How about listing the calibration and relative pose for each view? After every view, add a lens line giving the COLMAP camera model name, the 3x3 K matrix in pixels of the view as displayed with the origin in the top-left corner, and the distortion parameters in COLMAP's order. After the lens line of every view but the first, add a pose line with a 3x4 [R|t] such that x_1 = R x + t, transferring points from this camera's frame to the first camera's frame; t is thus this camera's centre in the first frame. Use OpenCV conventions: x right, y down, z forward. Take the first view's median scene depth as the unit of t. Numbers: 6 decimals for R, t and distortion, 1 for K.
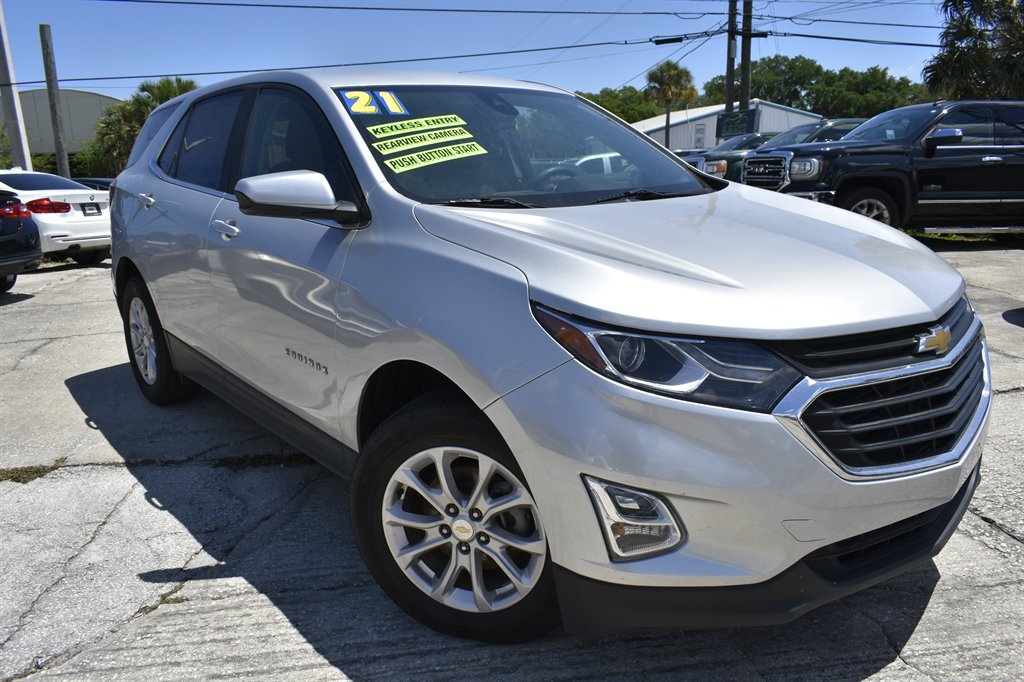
lens RADIAL K [[781.6, 0, 512.0], [0, 781.6, 341.0], [0, 0, 1]] dist [-0.023359, 0.008655]
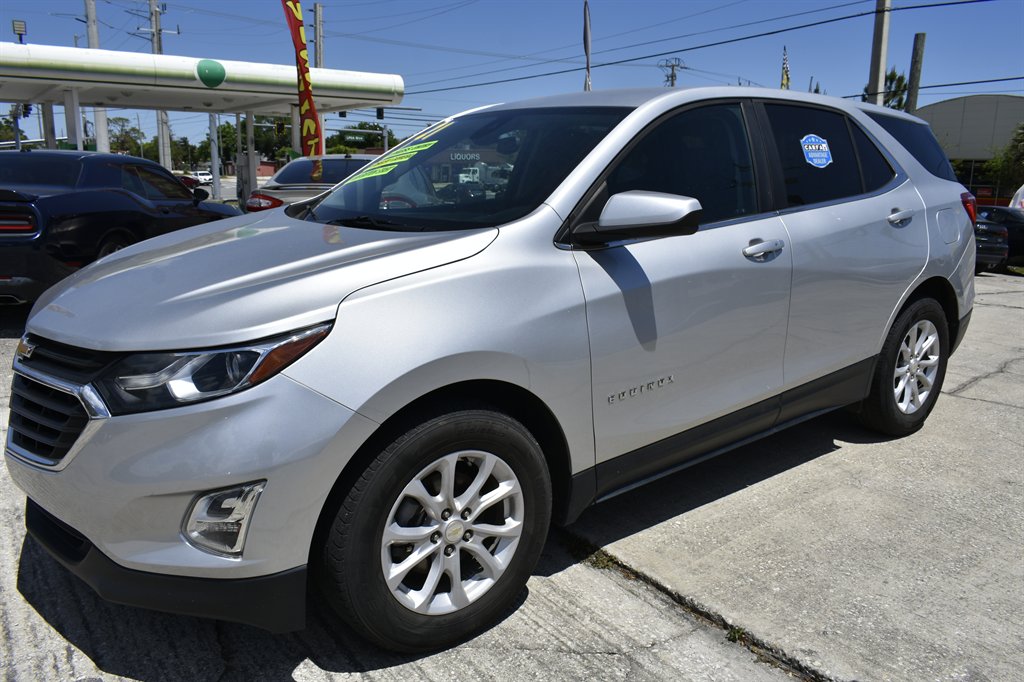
lens RADIAL K [[781.6, 0, 512.0], [0, 781.6, 341.0], [0, 0, 1]] dist [-0.023359, 0.008655]
pose [[0.452570, 0.227086, -0.862330, 0.753197], [-0.232686, 0.963602, 0.131636, -0.172895], [0.860835, 0.141078, 0.488937, 0.594793]]
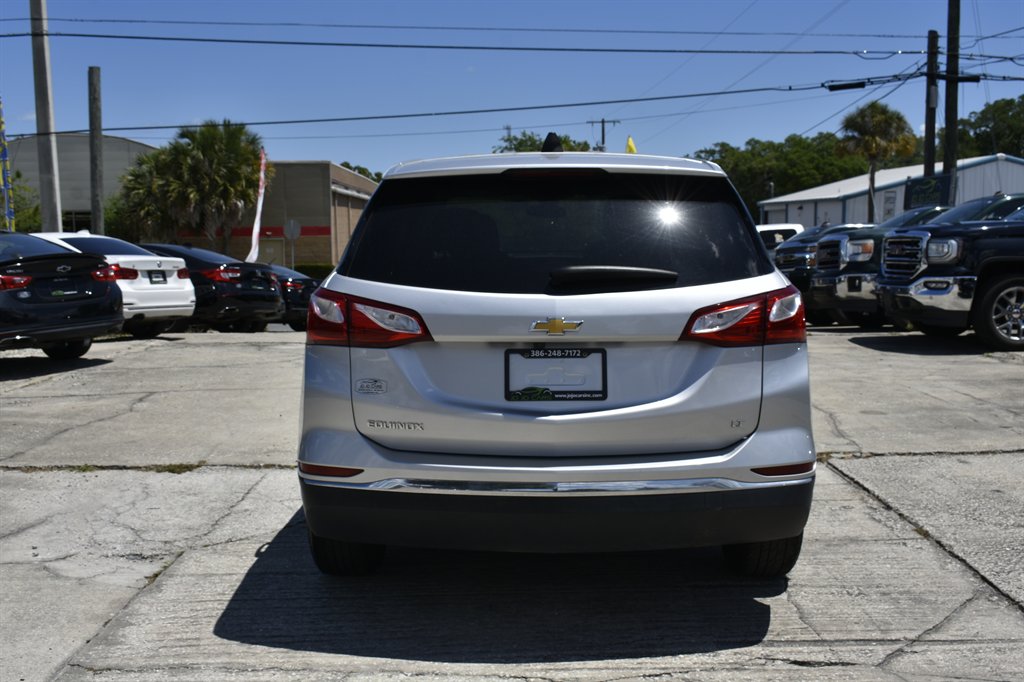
lens RADIAL K [[1133.0, 0, 512.0], [0, 1133.0, 341.0], [0, 0, 1]] dist [-0.023014, 0.000652]
pose [[0.991139, 0.032007, -0.128918, 0.158567], [-0.048413, 0.990821, -0.126211, 0.170778], [0.123695, 0.131334, 0.983591, -0.806285]]
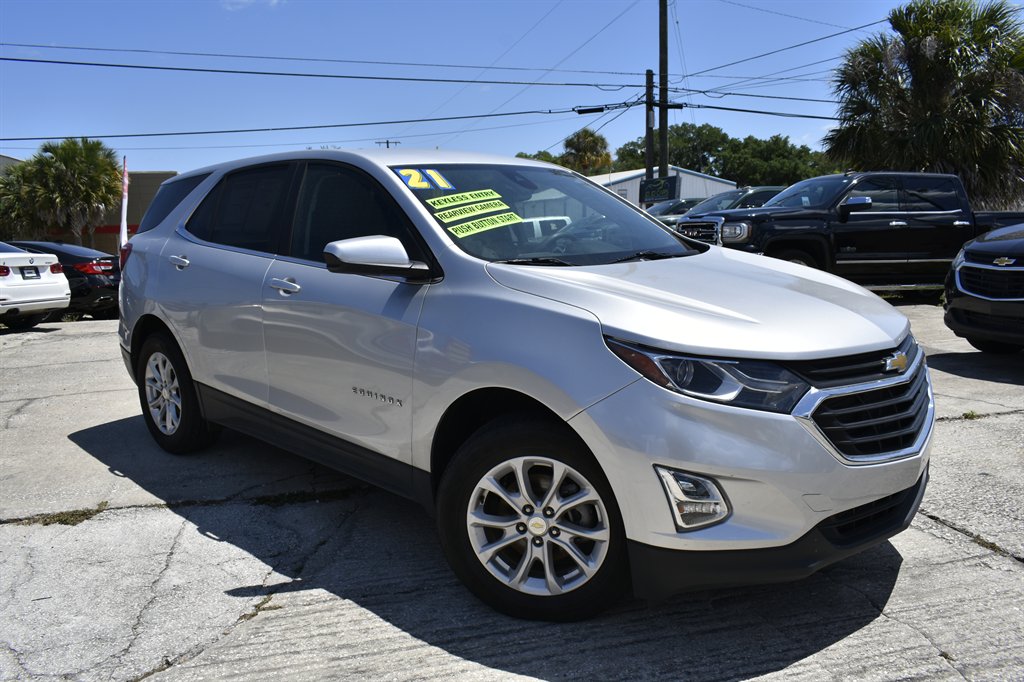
lens RADIAL K [[800.5, 0, 512.0], [0, 800.5, 341.0], [0, 0, 1]] dist [-0.017801, 0.009589]
pose [[0.994301, -0.013736, 0.105723, -0.140944], [0.022307, 0.996519, -0.080324, 0.032310], [-0.104251, 0.082225, 0.991146, -0.159684]]
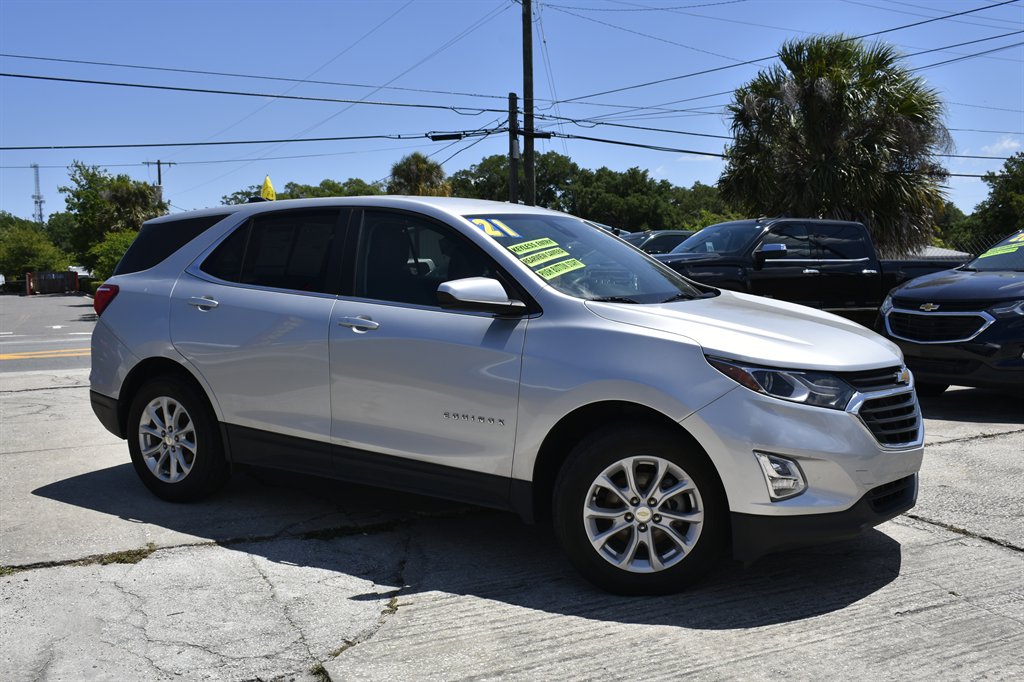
lens RADIAL K [[1011.1, 0, 512.0], [0, 1011.1, 341.0], [0, 0, 1]] dist [-0.022825, -0.002792]
pose [[0.952975, -0.010582, 0.302863, -0.538209], [0.057374, 0.987616, -0.146022, 0.111214], [-0.297567, 0.156532, 0.941781, -0.484860]]
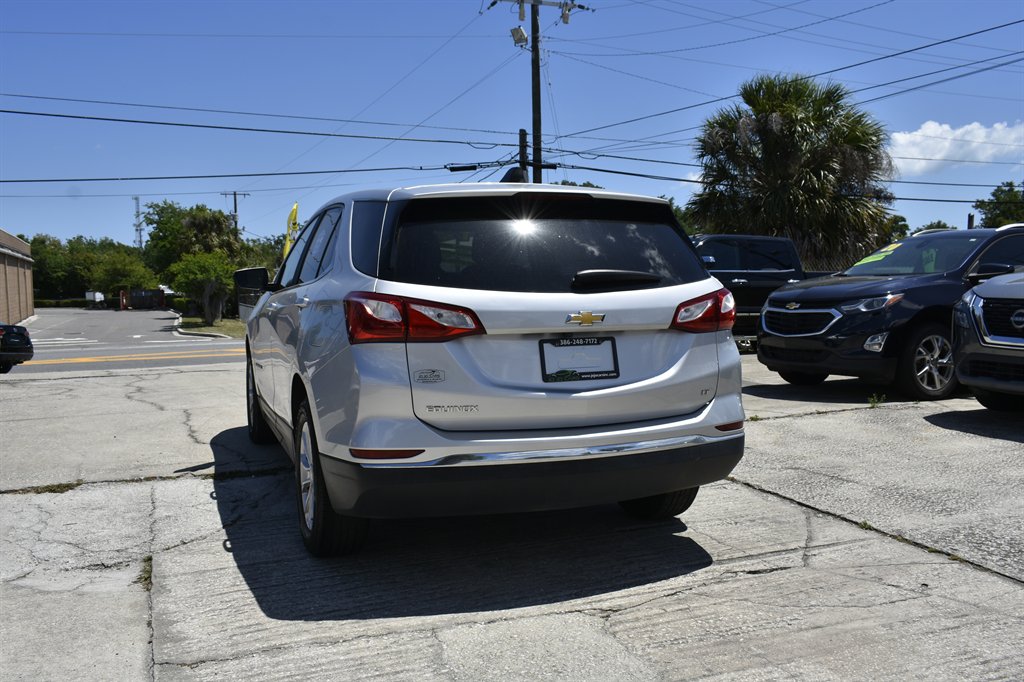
lens RADIAL K [[914.7, 0, 512.0], [0, 914.7, 341.0], [0, 0, 1]] dist [-0.032969, 0.011378]
pose [[0.967321, -0.002861, 0.253541, -0.262868], [0.045660, 0.985555, -0.163085, 0.211220], [-0.249412, 0.169332, 0.953478, -0.735922]]
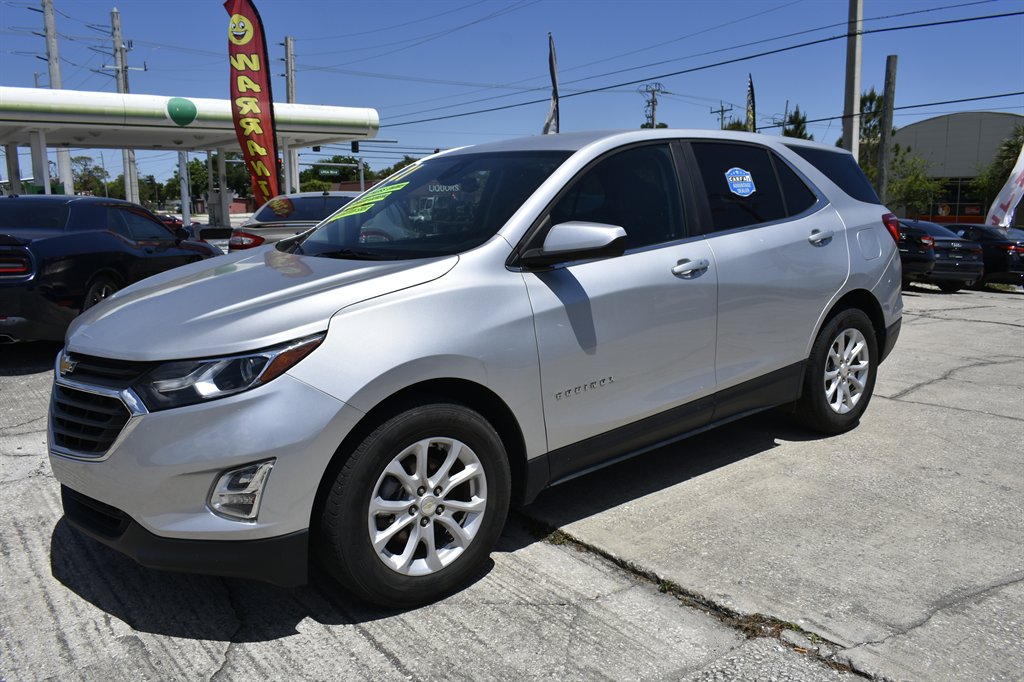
lens RADIAL K [[815.8, 0, 512.0], [0, 815.8, 341.0], [0, 0, 1]] dist [-0.011842, 0.003299]
pose [[0.473546, 0.174753, -0.863259, 0.922996], [-0.205862, 0.974932, 0.084432, -0.171457], [0.856373, 0.137730, 0.497650, 0.535541]]
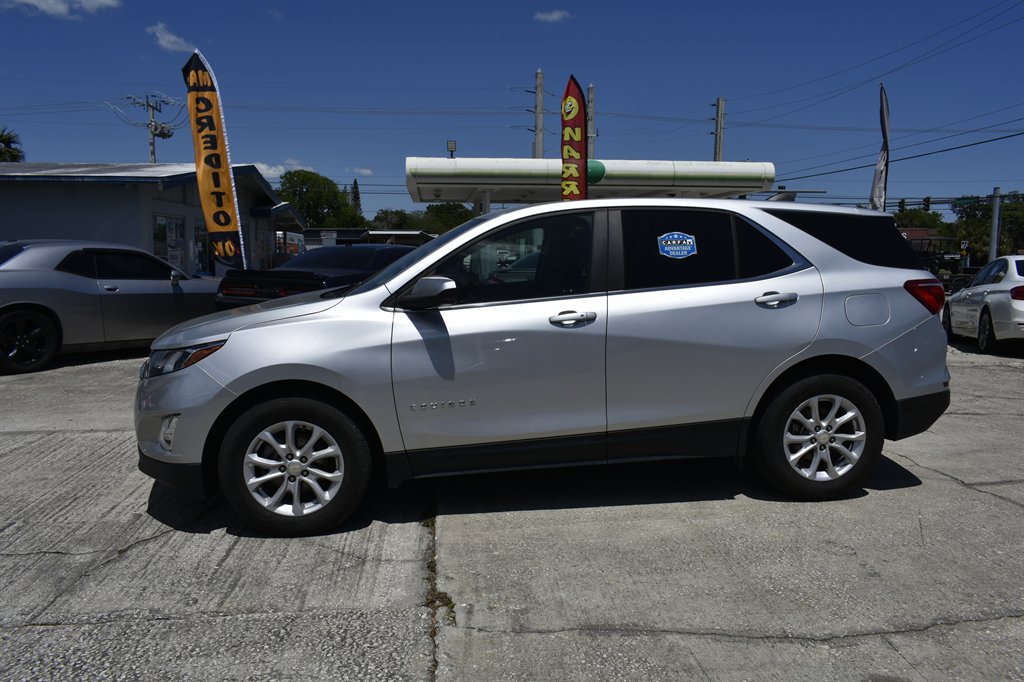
lens RADIAL K [[781.6, 0, 512.0], [0, 781.6, 341.0], [0, 0, 1]] dist [-0.023359, 0.008655]
pose [[-0.057590, 0.146789, -0.987490, 1.266719], [-0.233298, 0.959766, 0.156274, -0.346404], [0.970699, 0.239379, -0.021027, 1.167030]]
